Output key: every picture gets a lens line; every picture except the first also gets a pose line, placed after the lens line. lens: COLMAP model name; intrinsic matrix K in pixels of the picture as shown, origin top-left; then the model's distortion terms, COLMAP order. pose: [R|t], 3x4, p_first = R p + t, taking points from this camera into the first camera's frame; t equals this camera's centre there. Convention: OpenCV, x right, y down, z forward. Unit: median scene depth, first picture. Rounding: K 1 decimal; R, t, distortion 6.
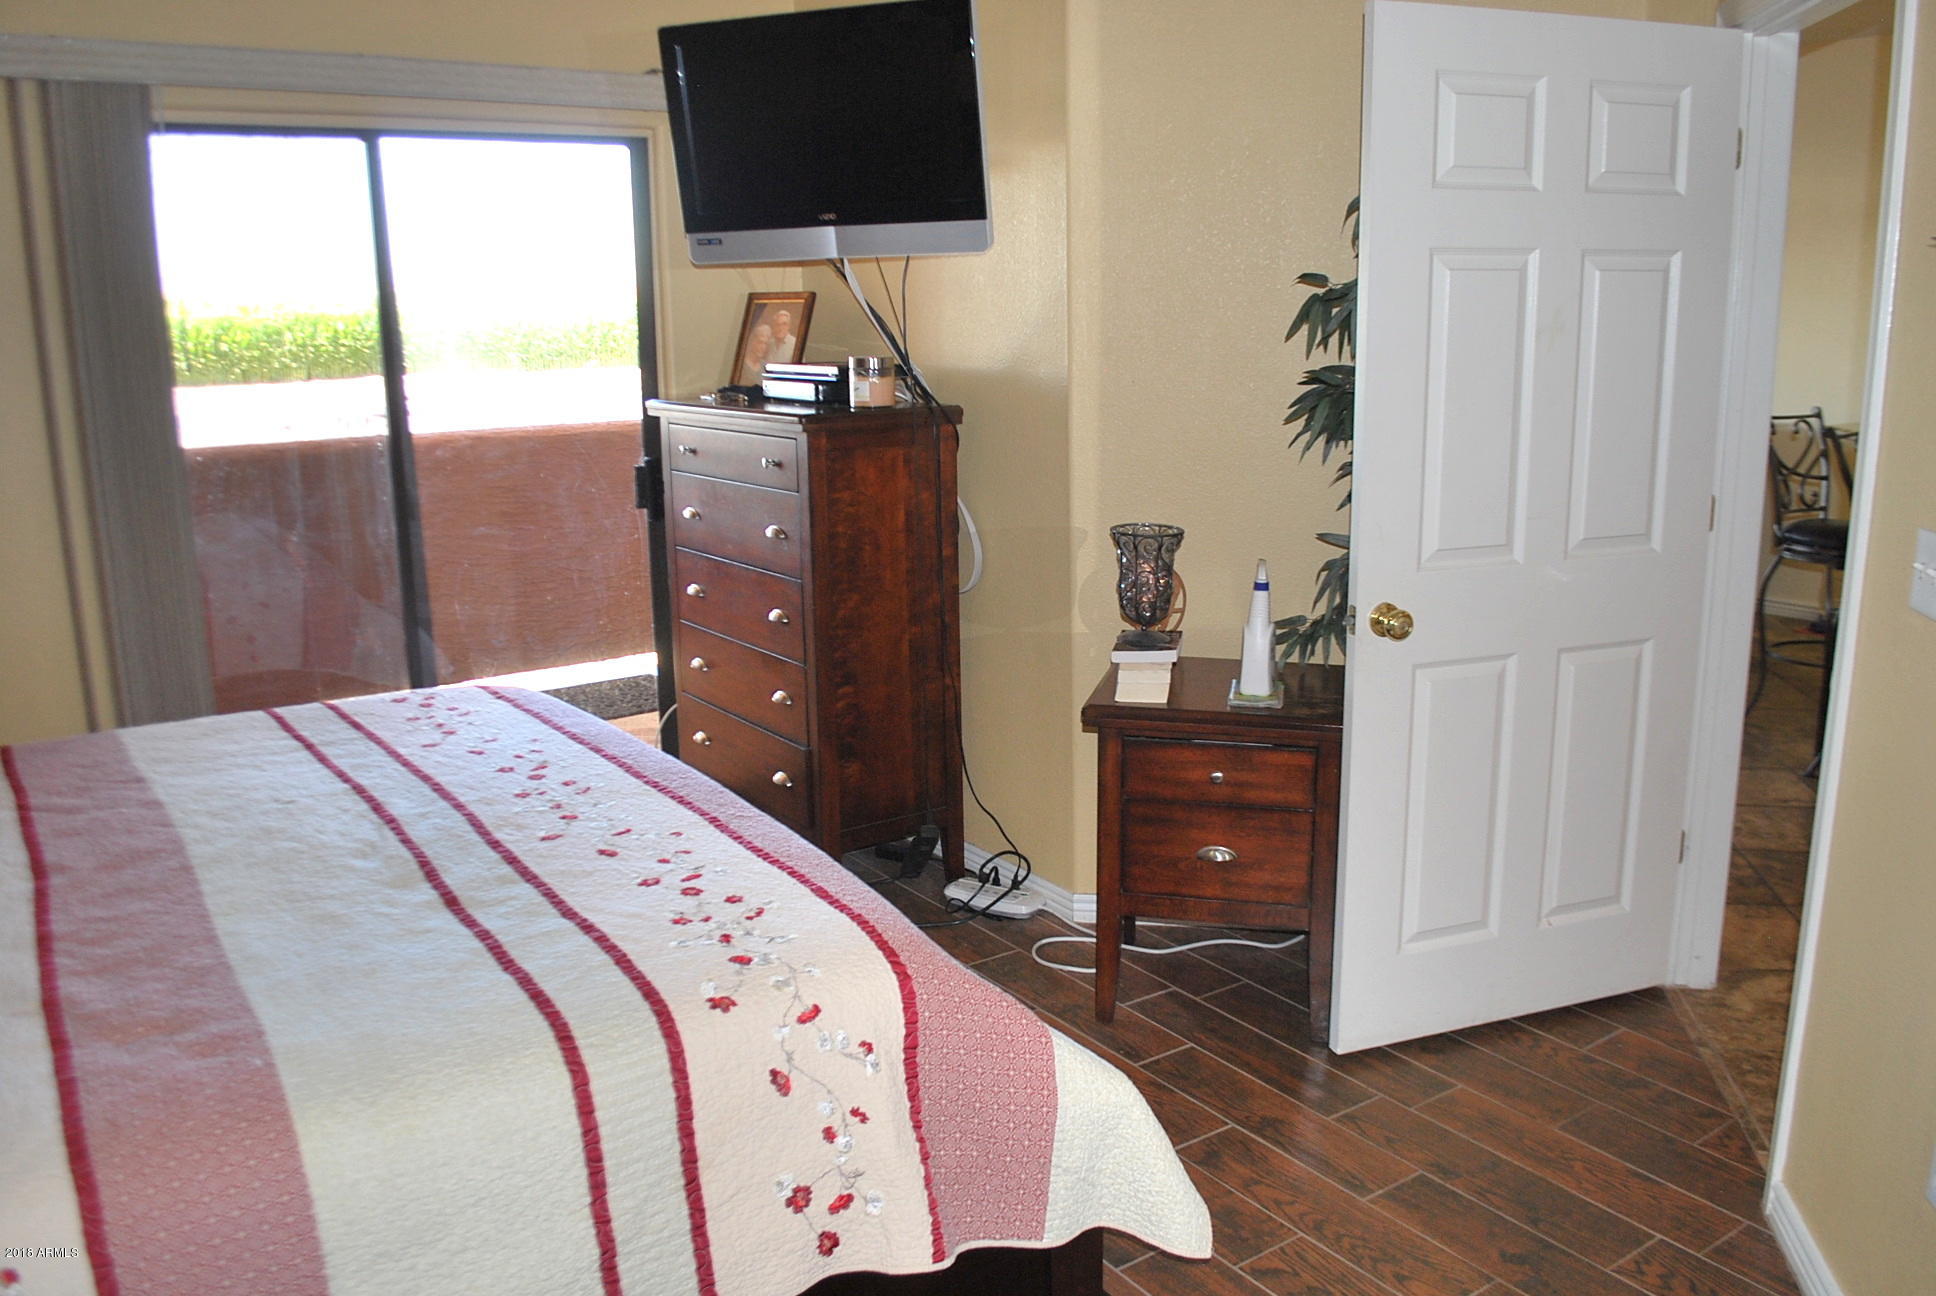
lens RADIAL K [[1533.1, 0, 970.1], [0, 1533.1, 654.1], [0, 0, 1]] dist [-0.085177, 0.013313]
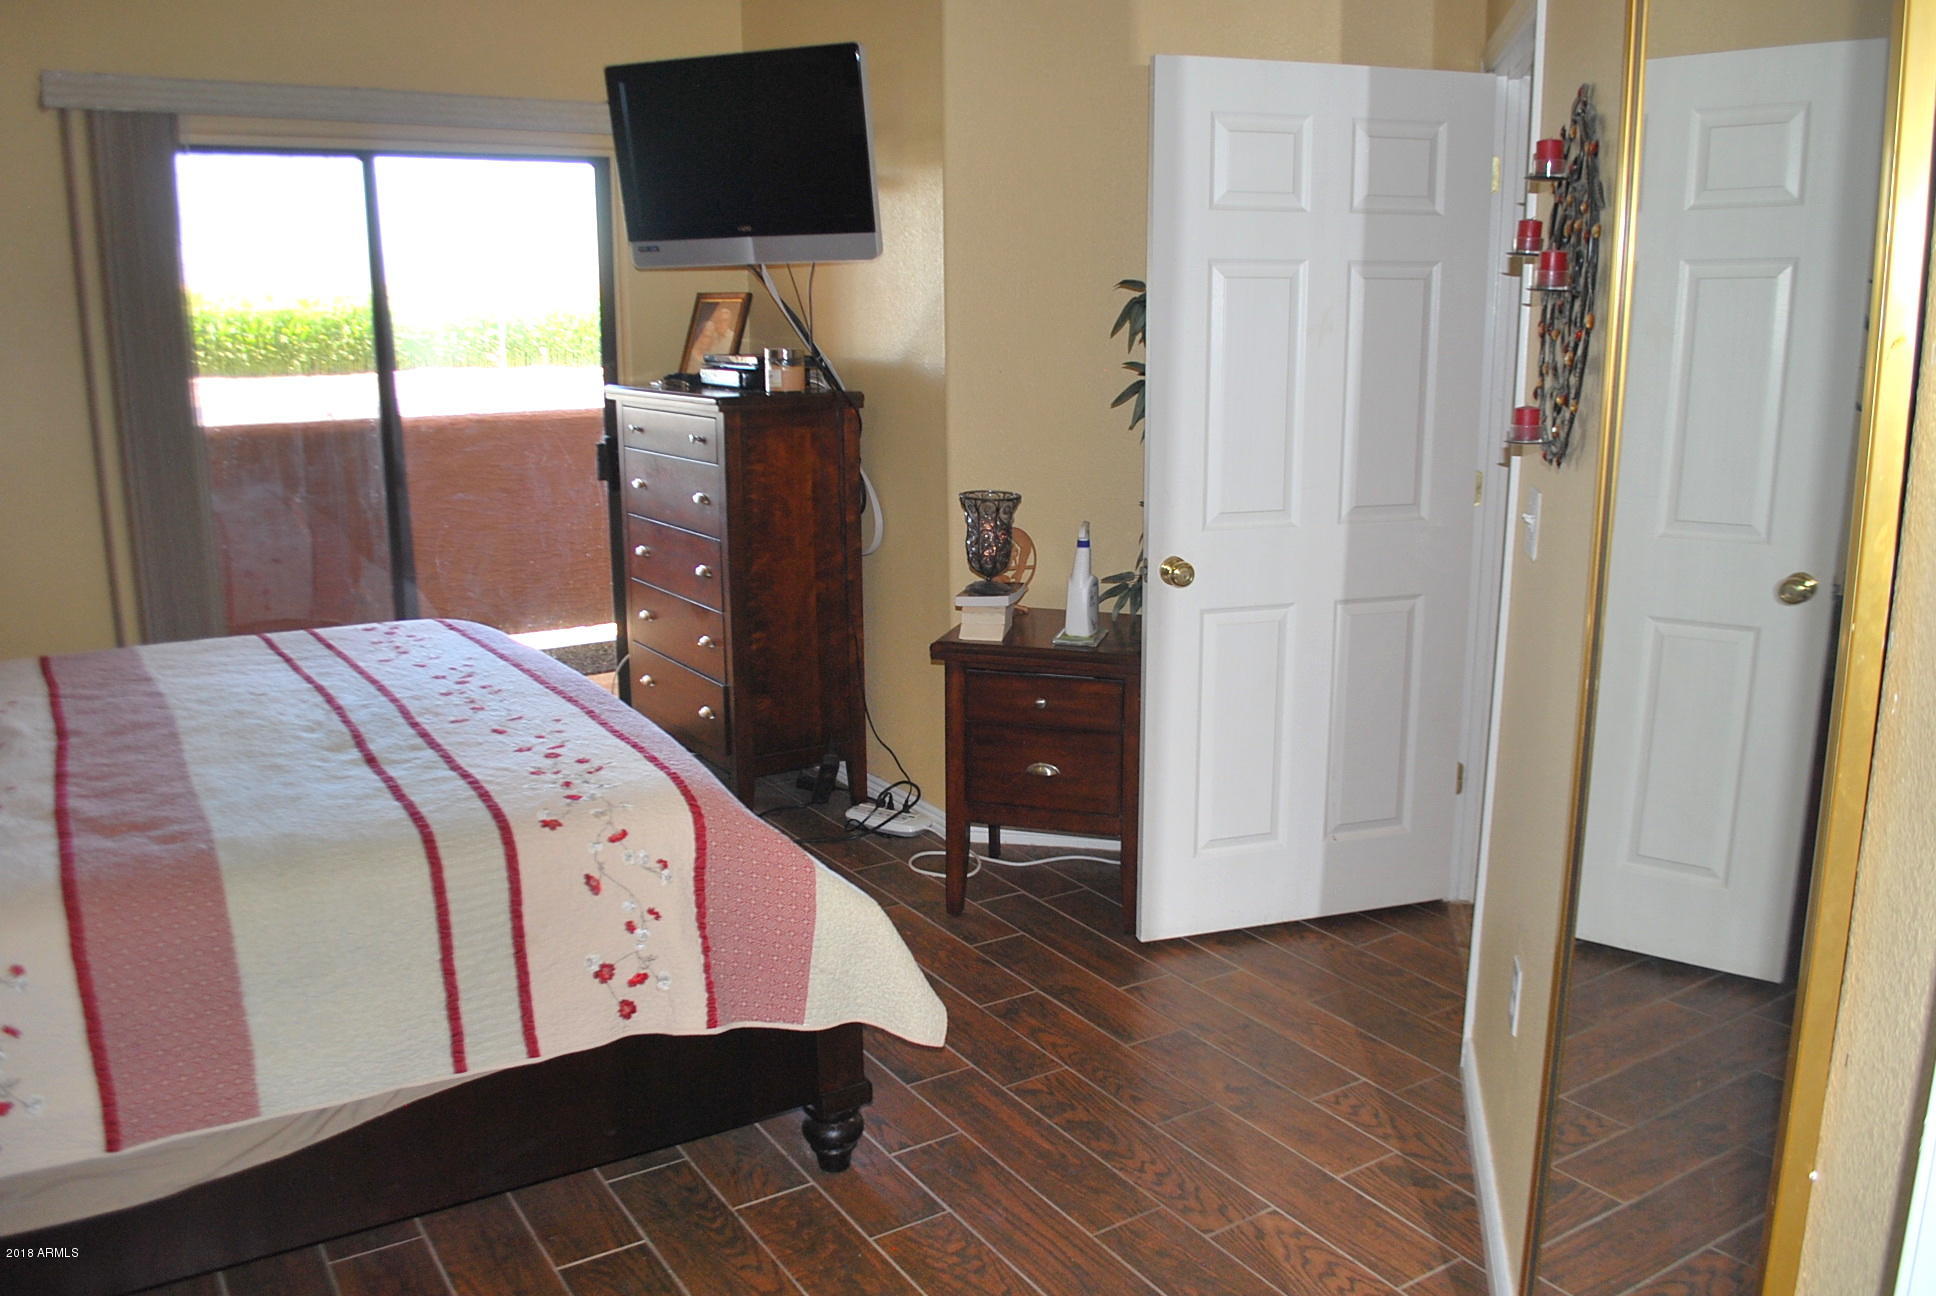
lens RADIAL K [[1533.1, 0, 970.0], [0, 1533.1, 653.9], [0, 0, 1]] dist [-0.085177, 0.013313]
pose [[0.999273, 0.018232, -0.033482, 0.147956], [-0.018270, 0.999833, -0.000831, 0.044608], [0.033461, 0.001442, 0.999439, -0.193979]]
